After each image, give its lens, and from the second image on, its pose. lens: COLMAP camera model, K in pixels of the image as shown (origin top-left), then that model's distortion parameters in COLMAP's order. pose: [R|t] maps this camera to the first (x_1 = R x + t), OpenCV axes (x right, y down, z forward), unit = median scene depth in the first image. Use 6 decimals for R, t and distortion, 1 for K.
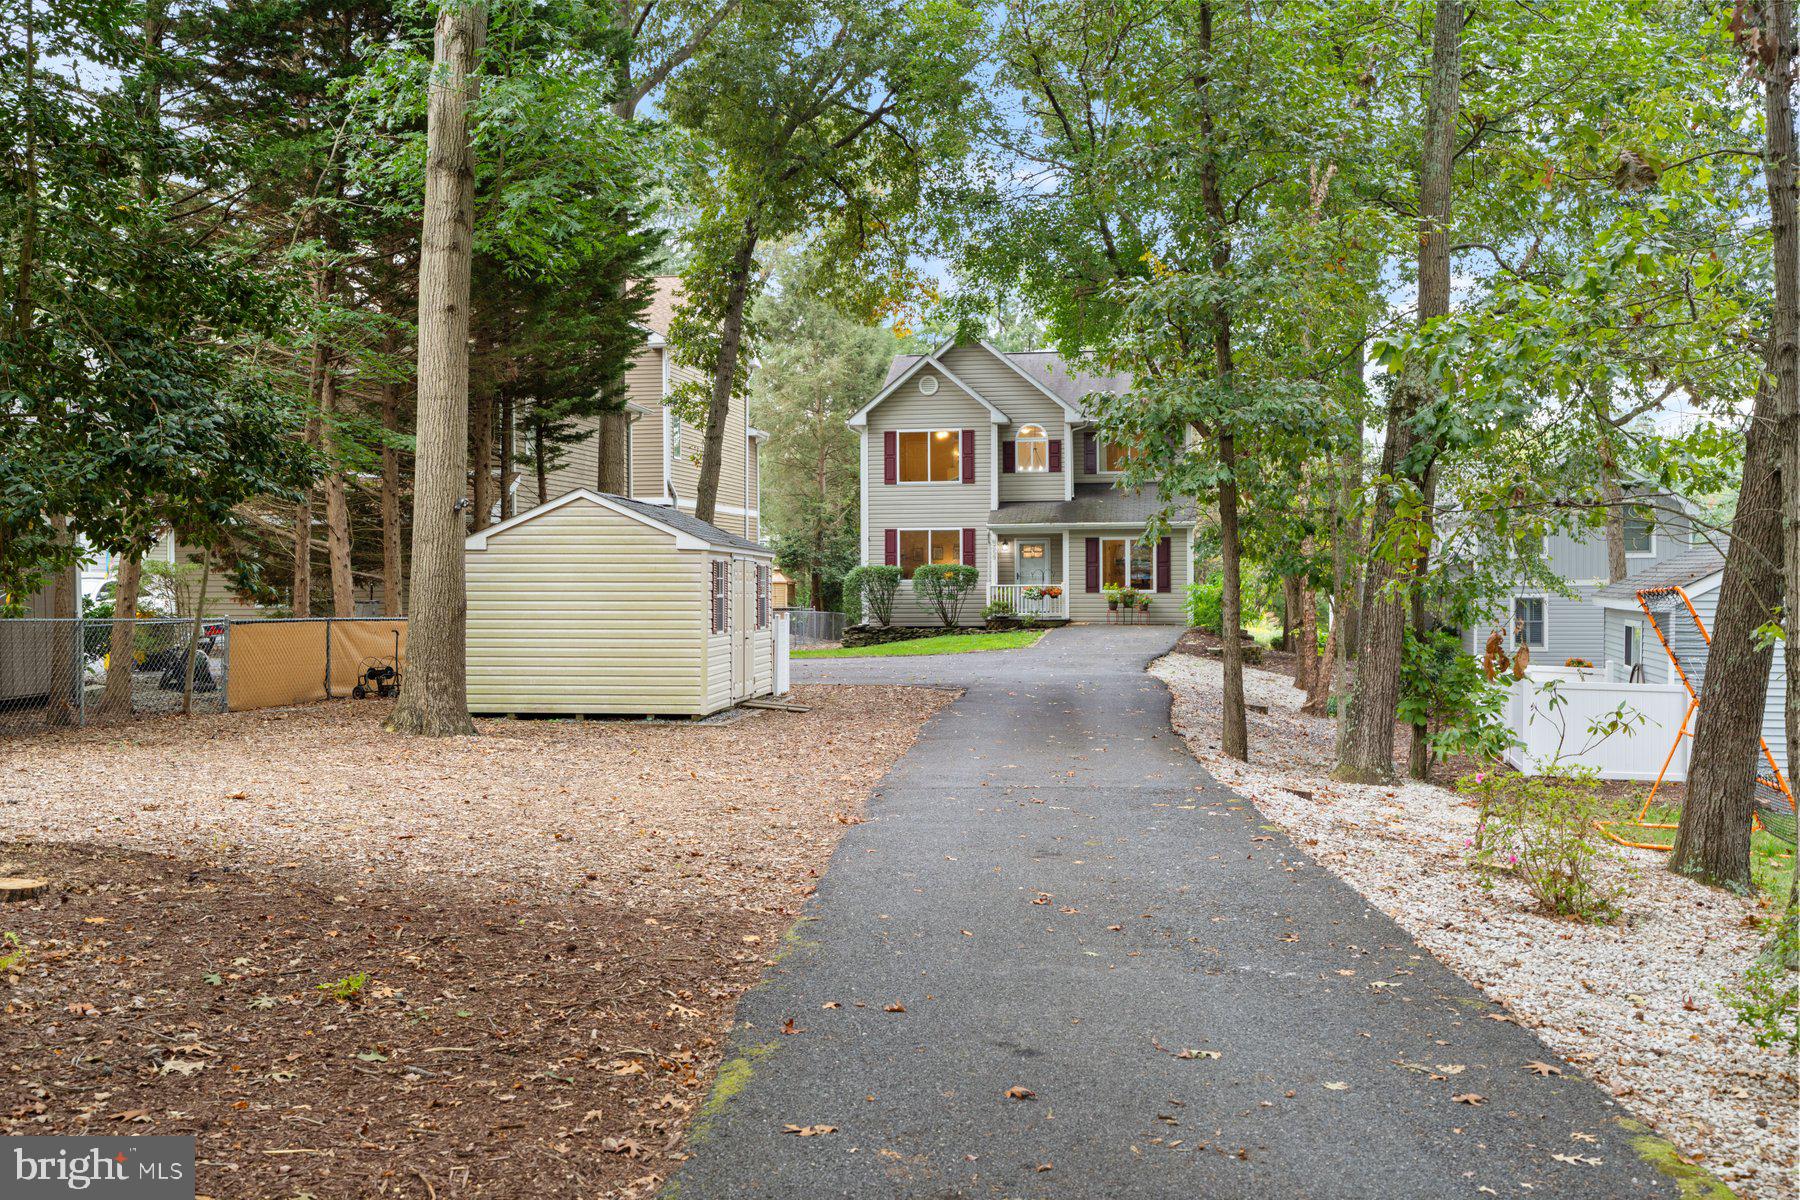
lens RADIAL K [[1699.5, 0, 903.2], [0, 1699.5, 594.8], [0, 0, 1]] dist [0.037469, 0.000000]
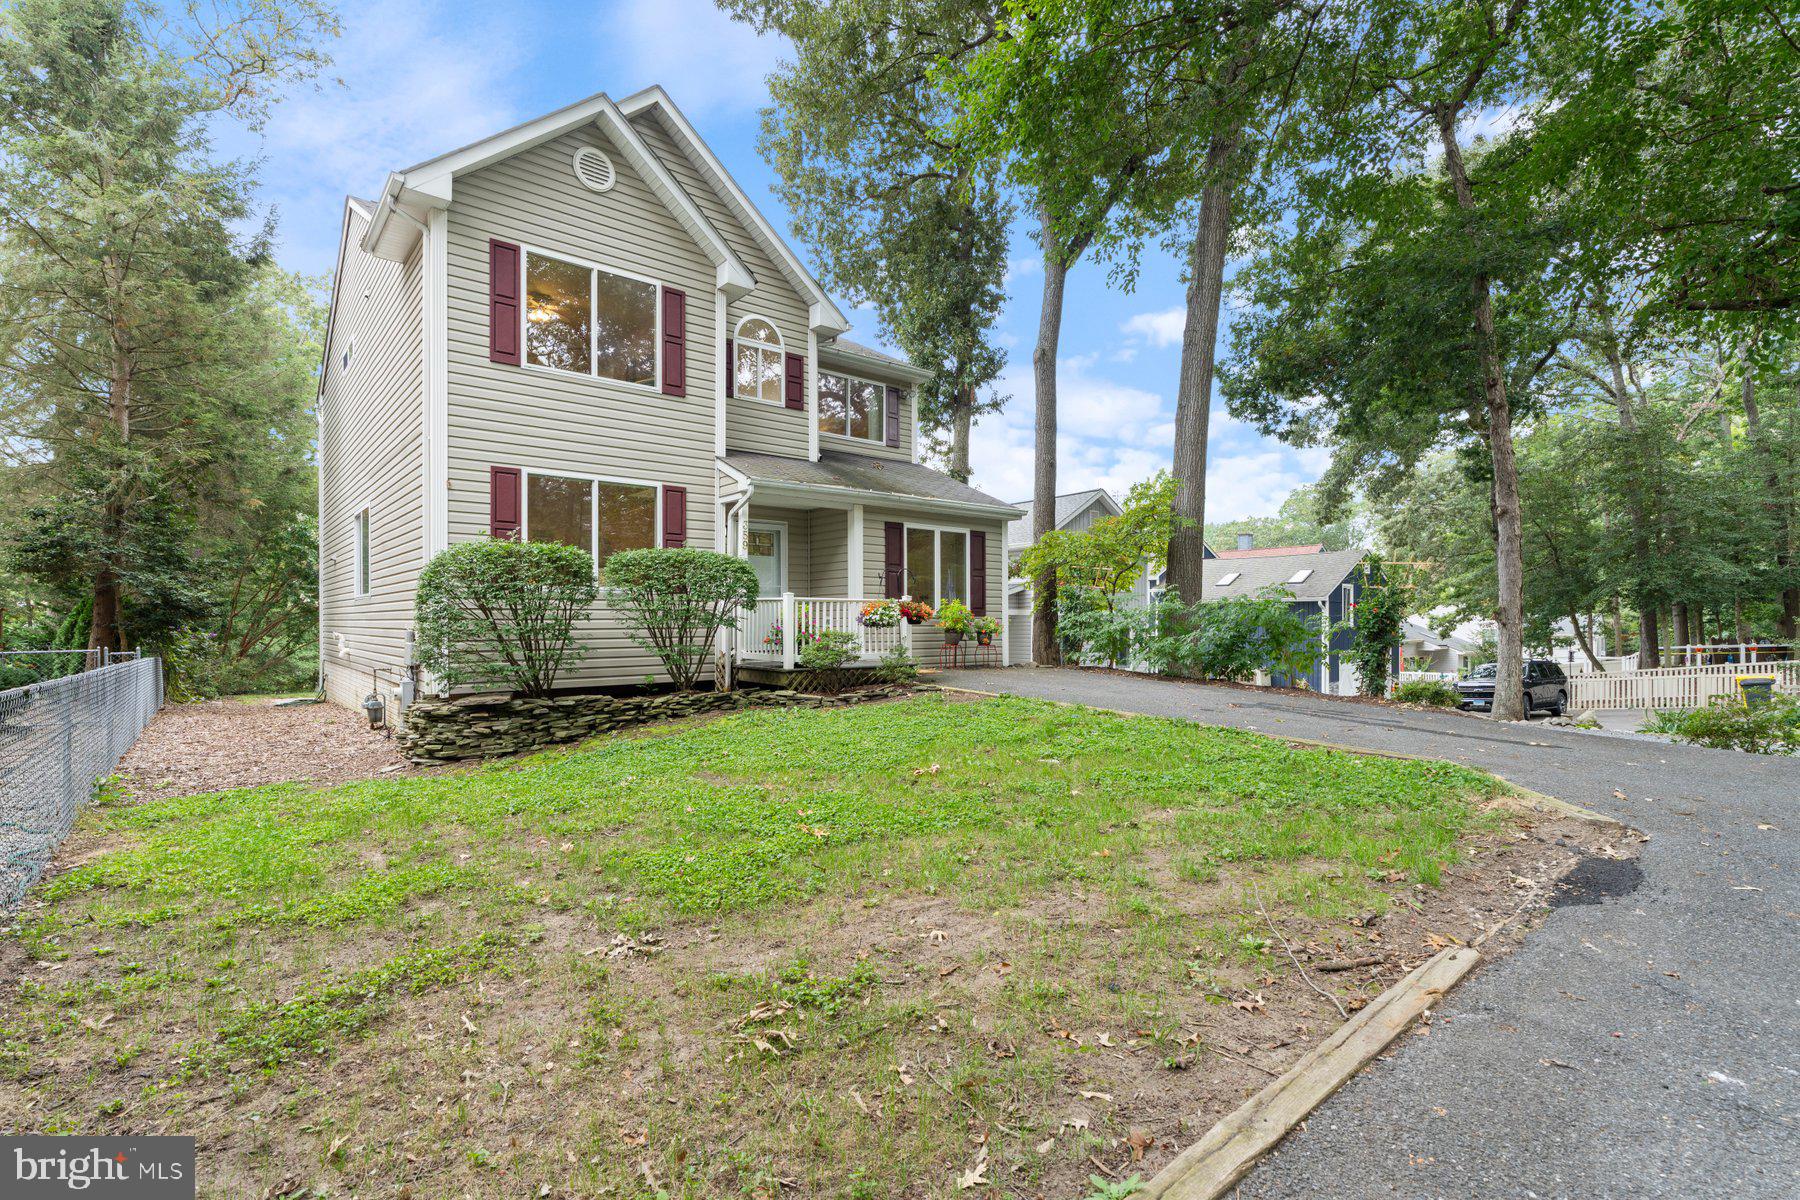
lens RADIAL K [[819.2, 0, 889.5], [0, 819.2, 628.2], [0, 0, 1]] dist [-0.005144, -0.000099]
pose [[0.678750, -0.003147, 0.734362, -0.097528], [0.002968, 0.999994, 0.001541, 0.002643], [-0.734363, 0.001134, 0.678756, 0.809086]]
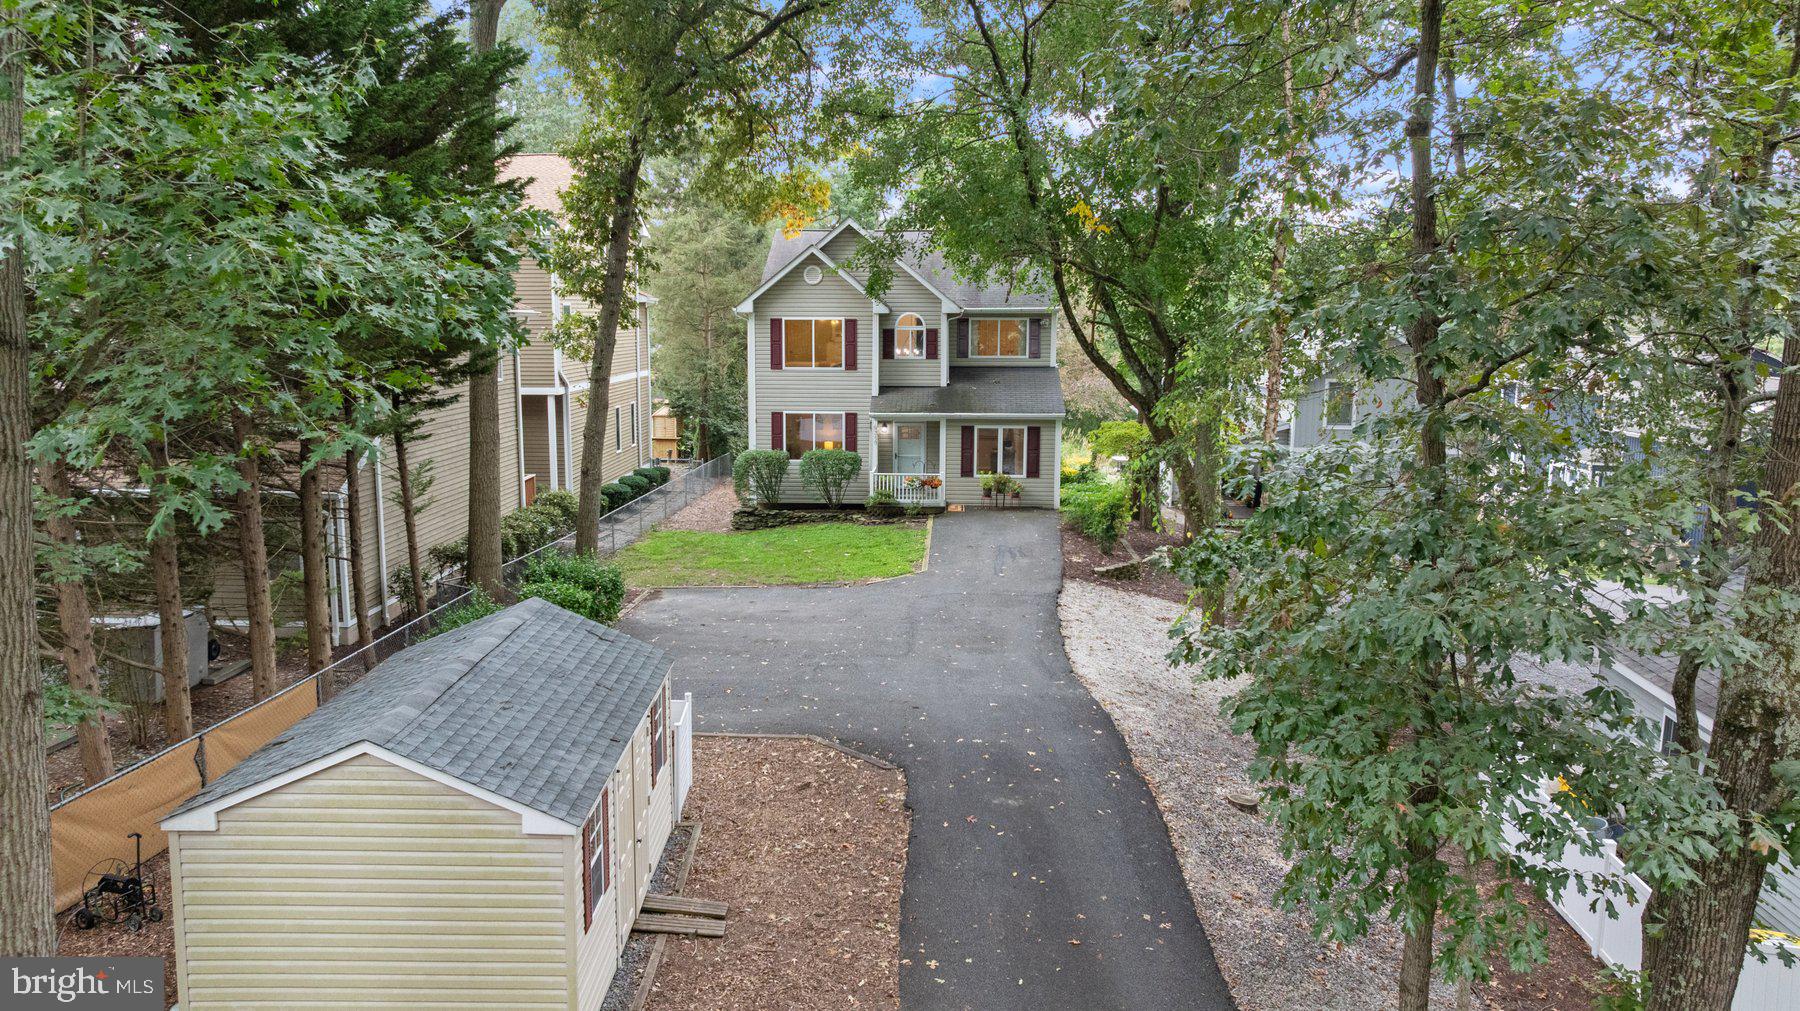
lens RADIAL K [[1246.4, 0, 895.9], [0, 1246.4, 509.2], [0, 0, 1]] dist [0.001976, 0.003629]
pose [[0.994113, -0.005644, 0.108204, -0.018506], [-0.009470, 0.990295, 0.138659, -0.089667], [-0.107936, -0.138867, 0.984411, 0.227393]]
